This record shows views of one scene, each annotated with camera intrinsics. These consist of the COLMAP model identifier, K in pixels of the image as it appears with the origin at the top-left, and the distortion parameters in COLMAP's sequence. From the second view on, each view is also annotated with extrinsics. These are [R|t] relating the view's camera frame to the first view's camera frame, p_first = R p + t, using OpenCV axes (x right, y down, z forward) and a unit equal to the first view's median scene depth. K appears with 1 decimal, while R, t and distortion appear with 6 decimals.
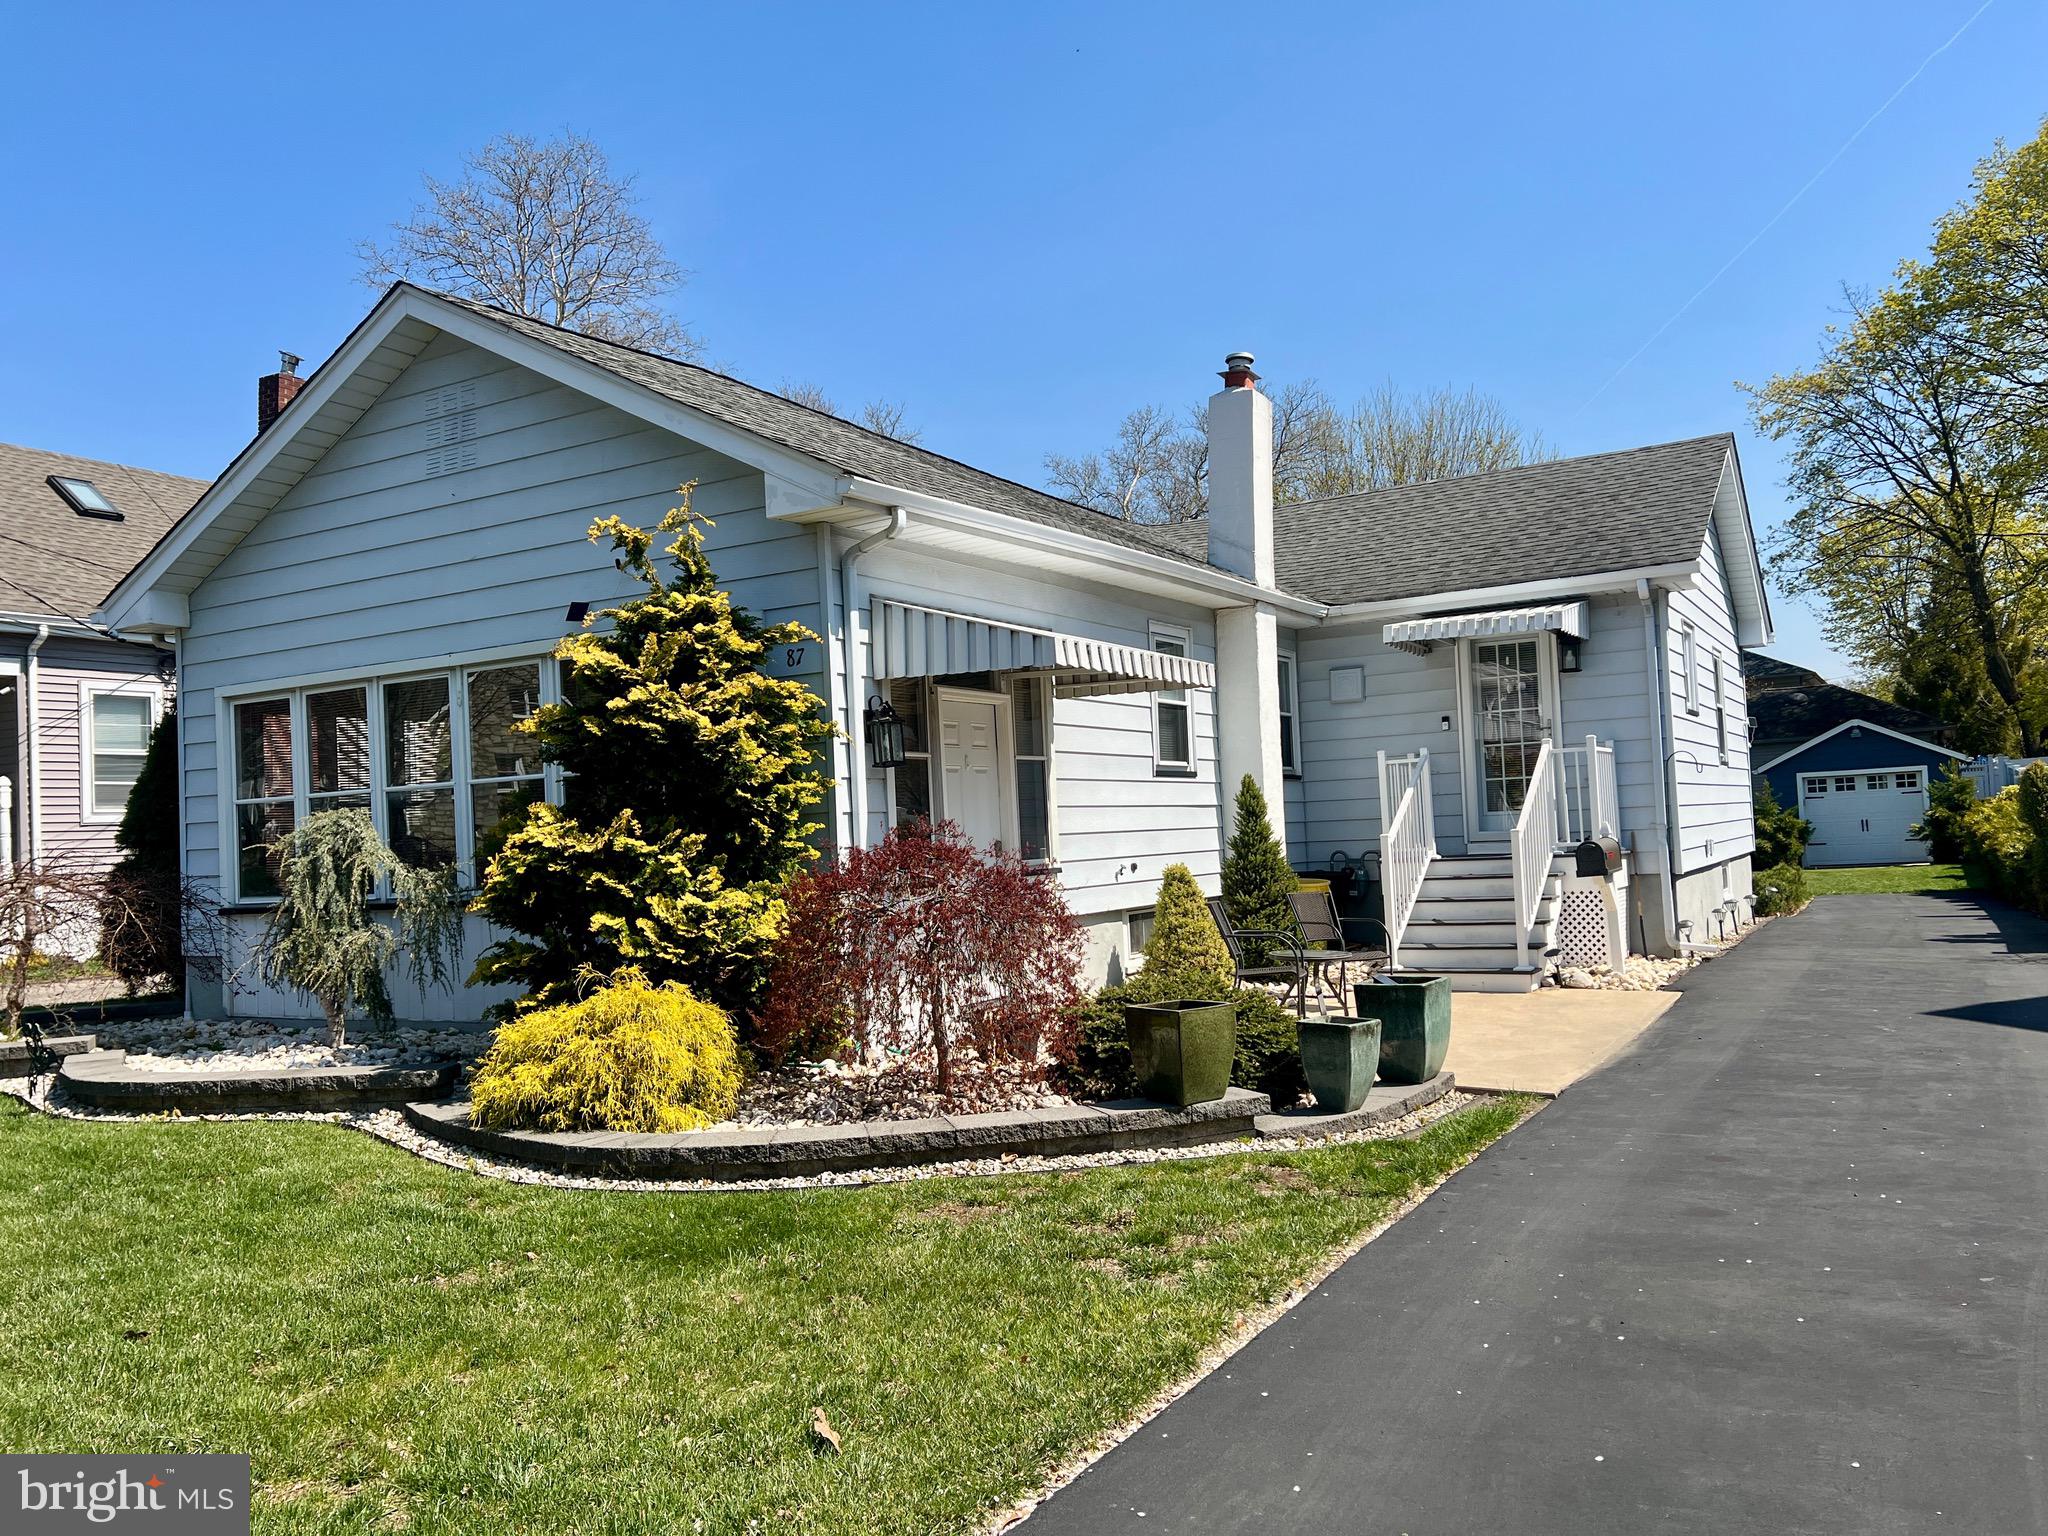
lens RADIAL K [[1545.6, 0, 1044.0], [0, 1545.6, 770.4], [0, 0, 1]] dist [0.086185, -0.095516]
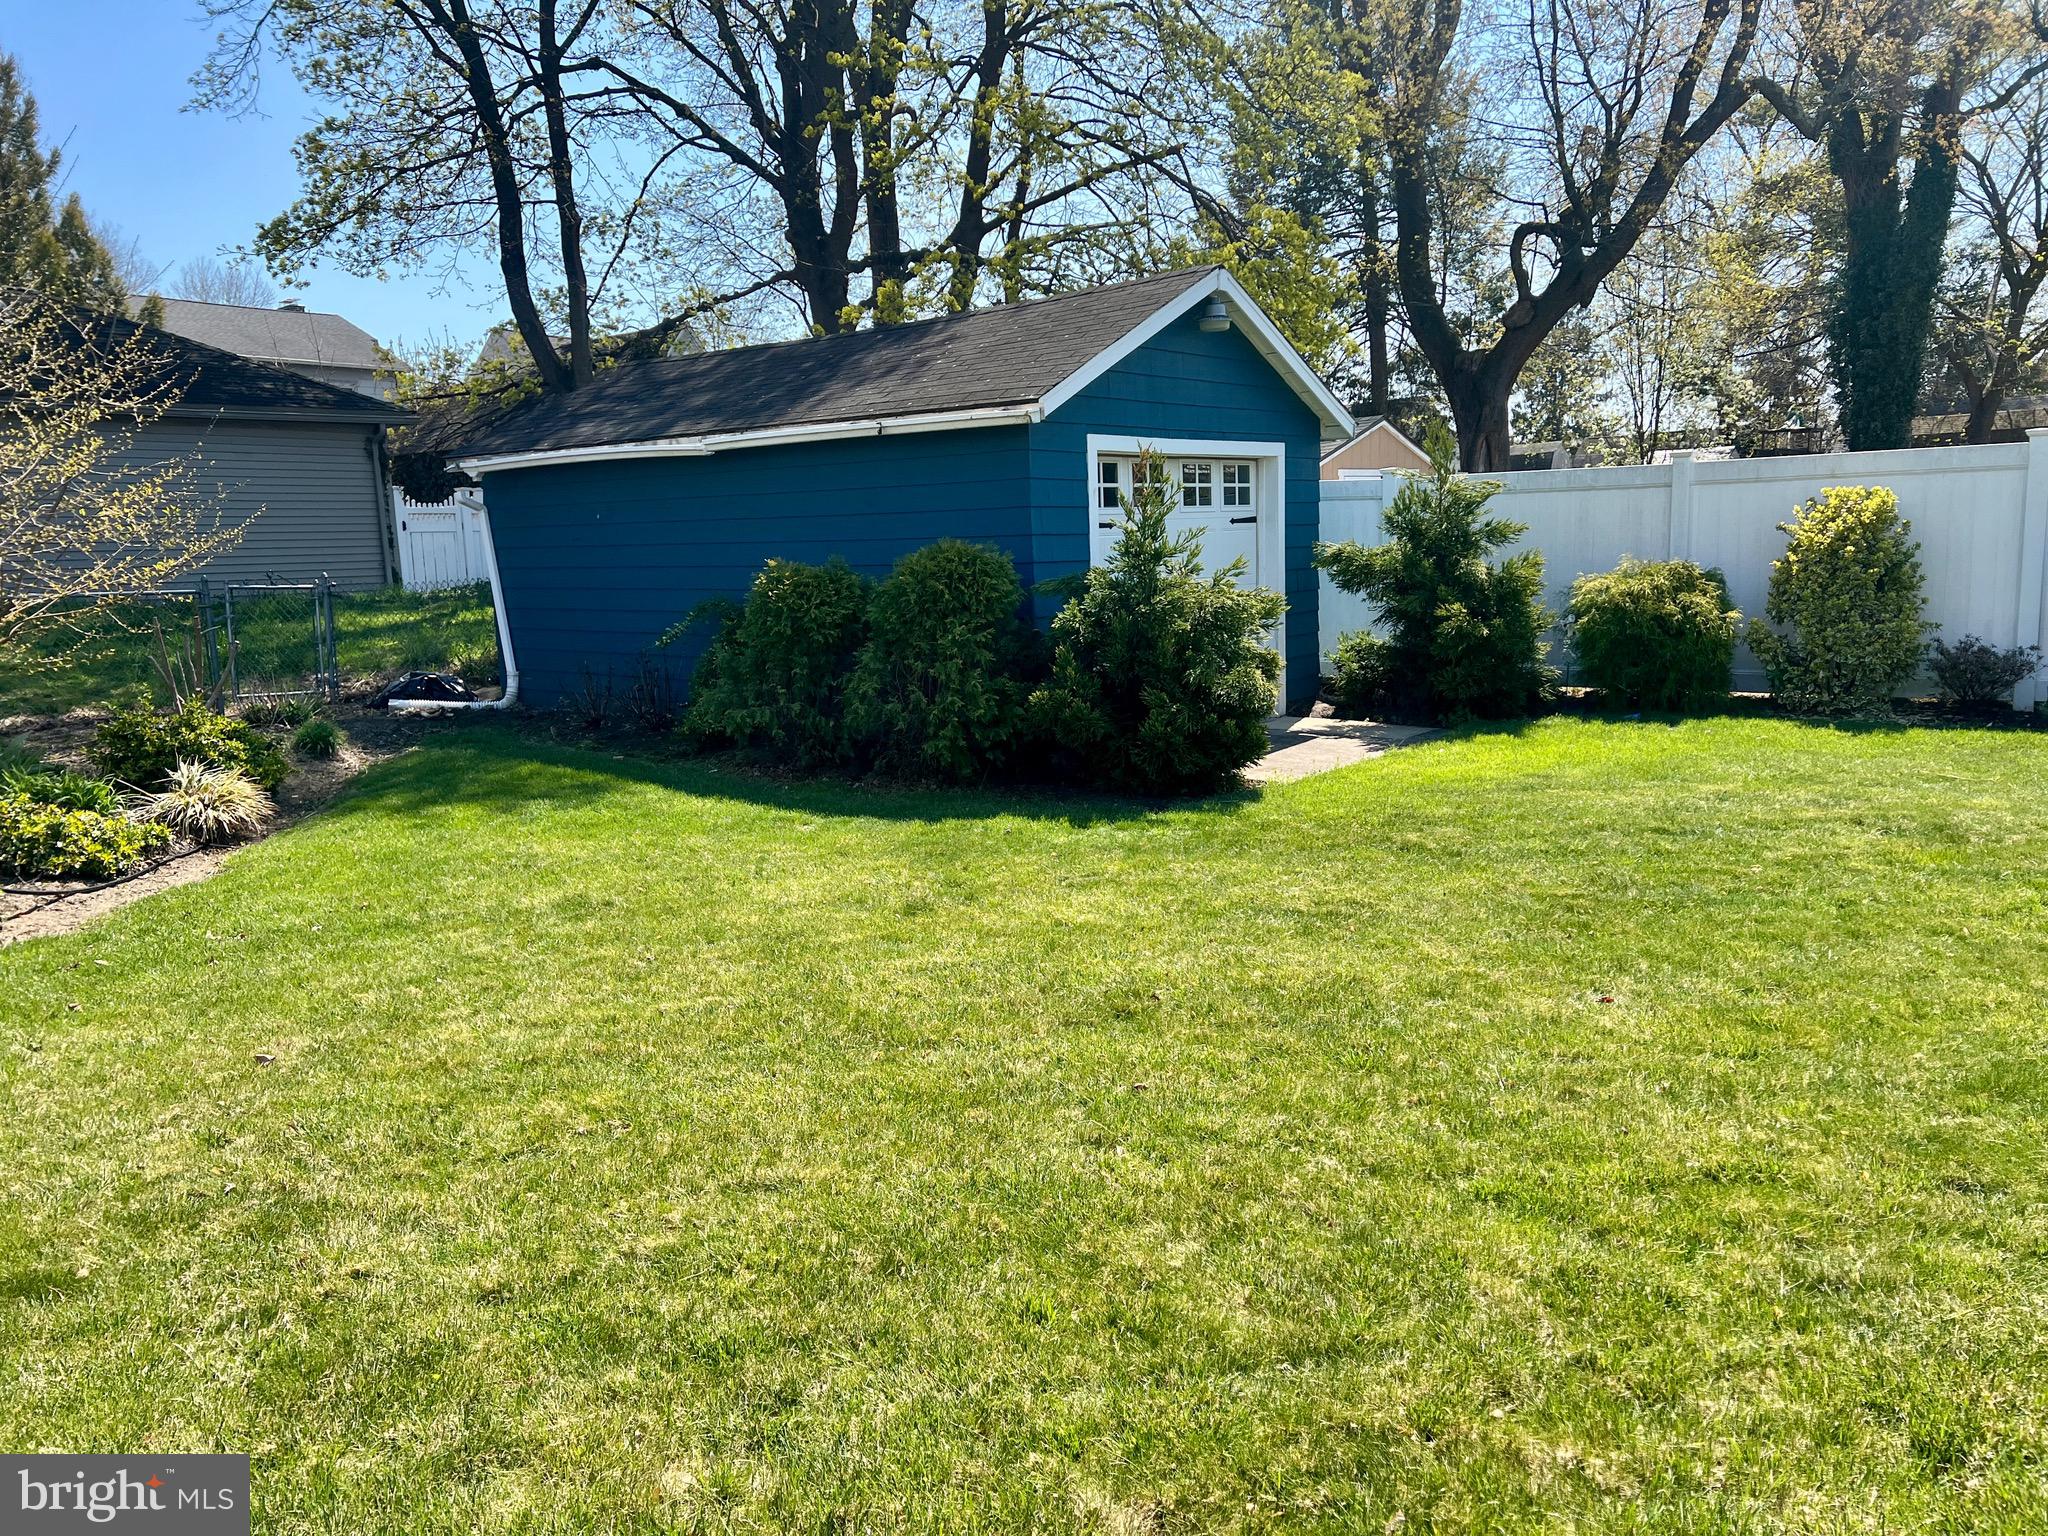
lens RADIAL K [[1545.6, 0, 1044.0], [0, 1545.6, 770.4], [0, 0, 1]] dist [0.086185, -0.095516]
pose [[0.146921, -0.087493, 0.985271, 0.598774], [-0.007720, 0.995949, 0.089592, 0.117506], [-0.989118, -0.020769, 0.145651, 2.993060]]
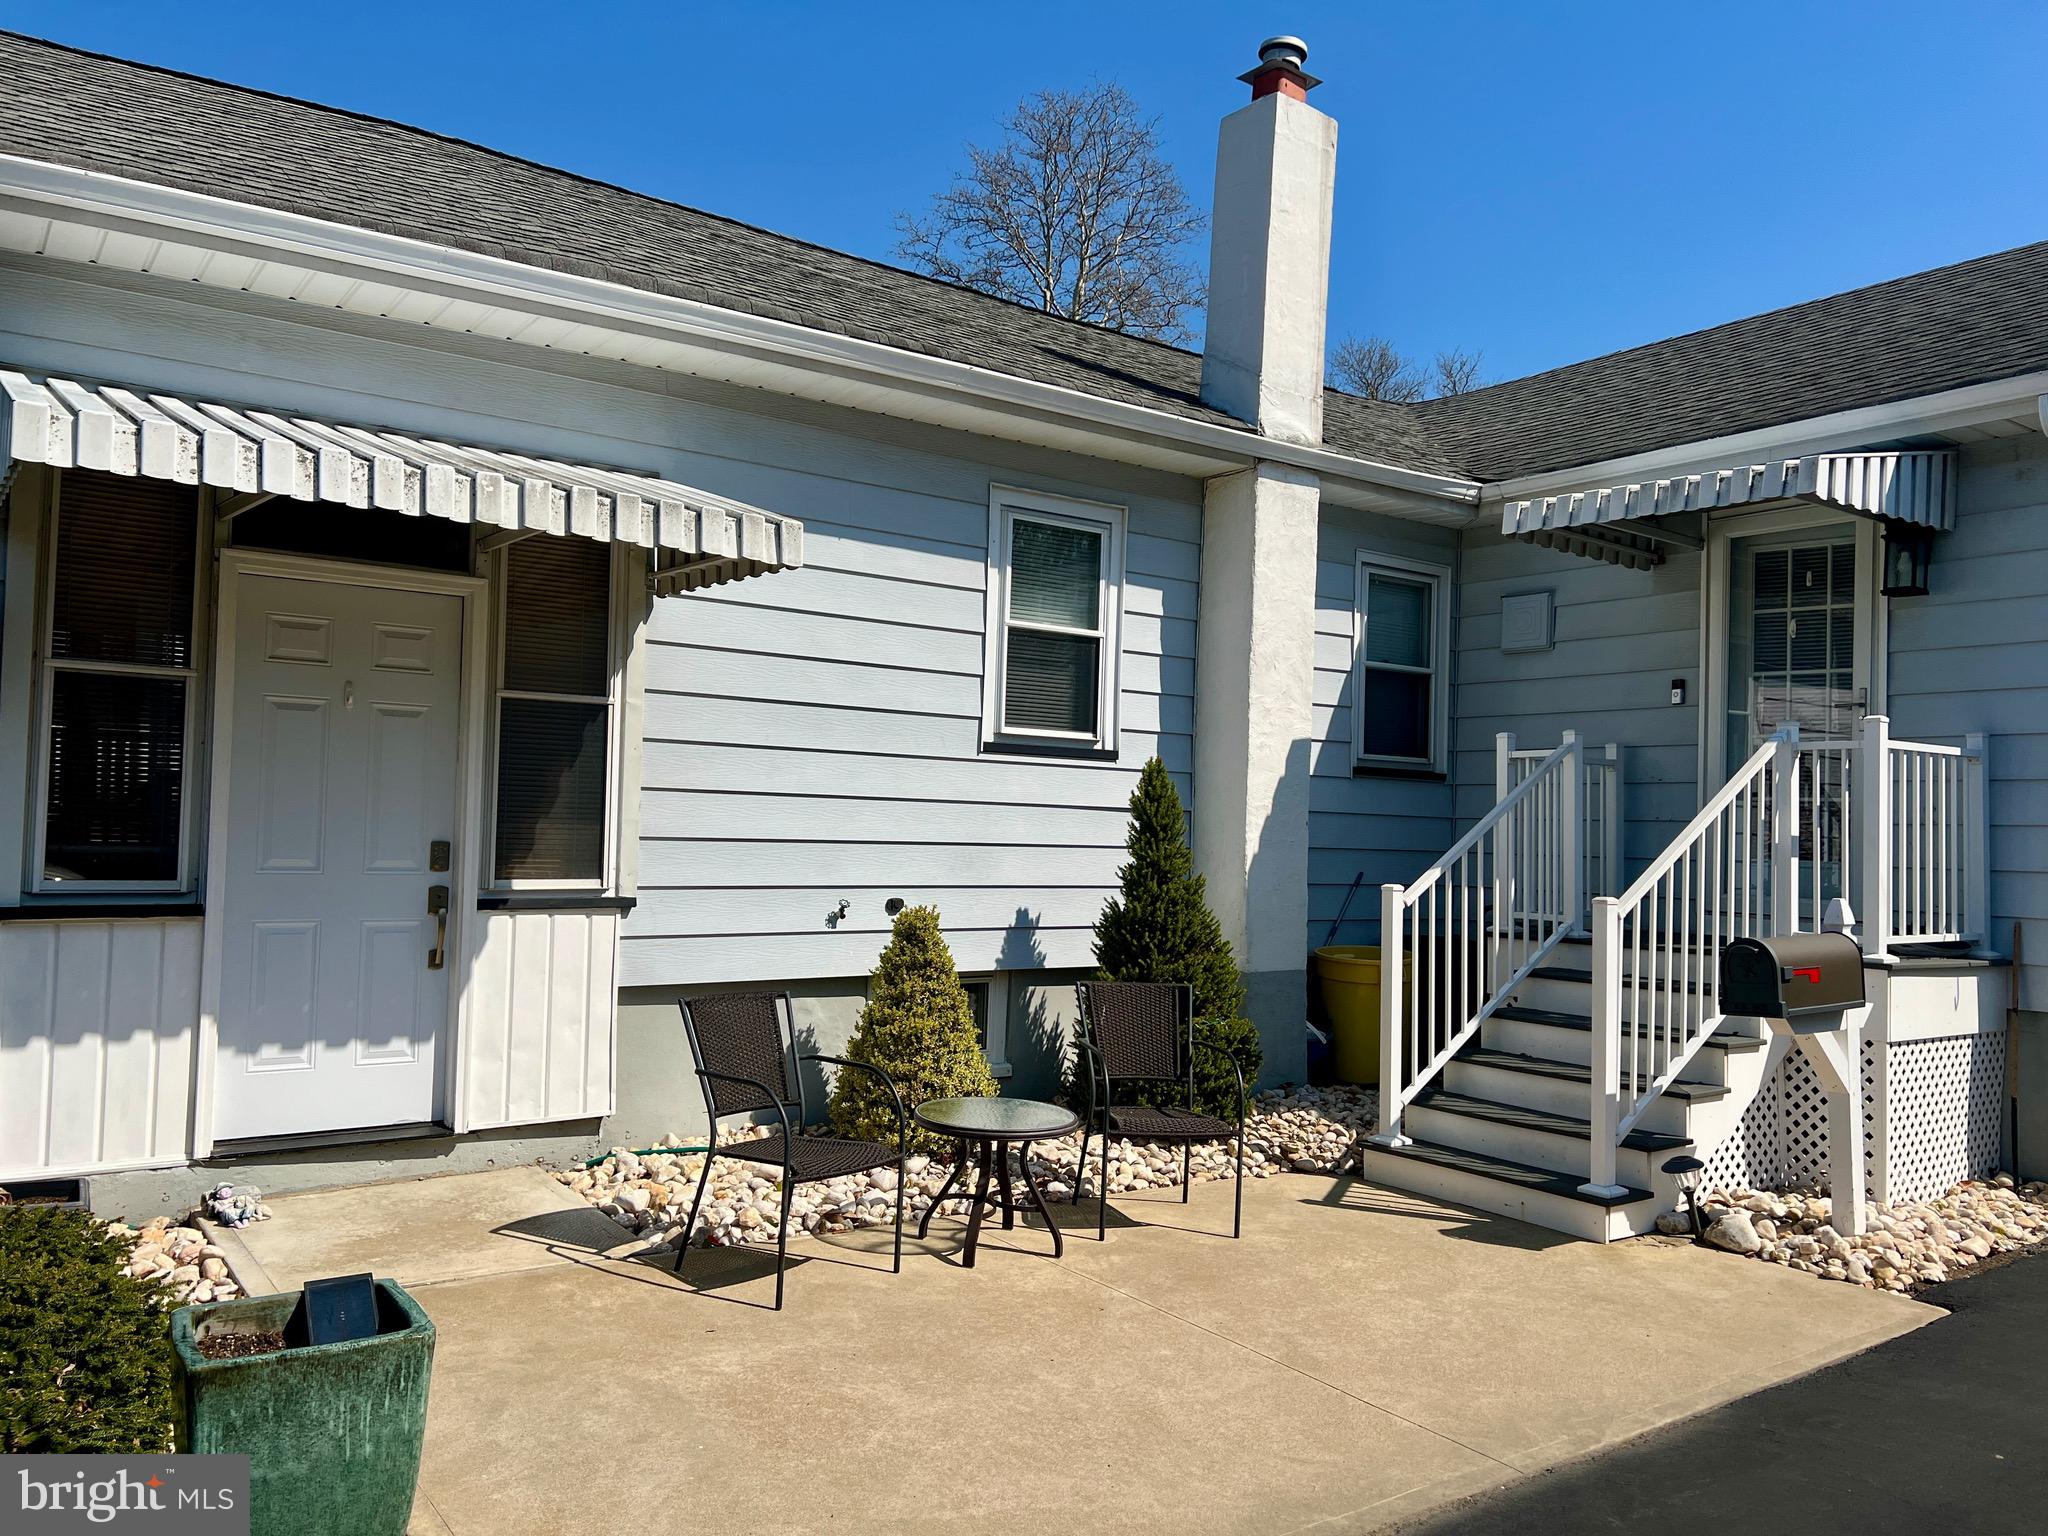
lens RADIAL K [[1545.6, 0, 1044.0], [0, 1545.6, 770.4], [0, 0, 1]] dist [0.086185, -0.095516]
pose [[0.913689, 0.055145, -0.402655, 0.350897], [-0.051793, 0.998473, 0.019217, -0.001963], [0.403100, 0.003296, 0.915150, 0.510159]]
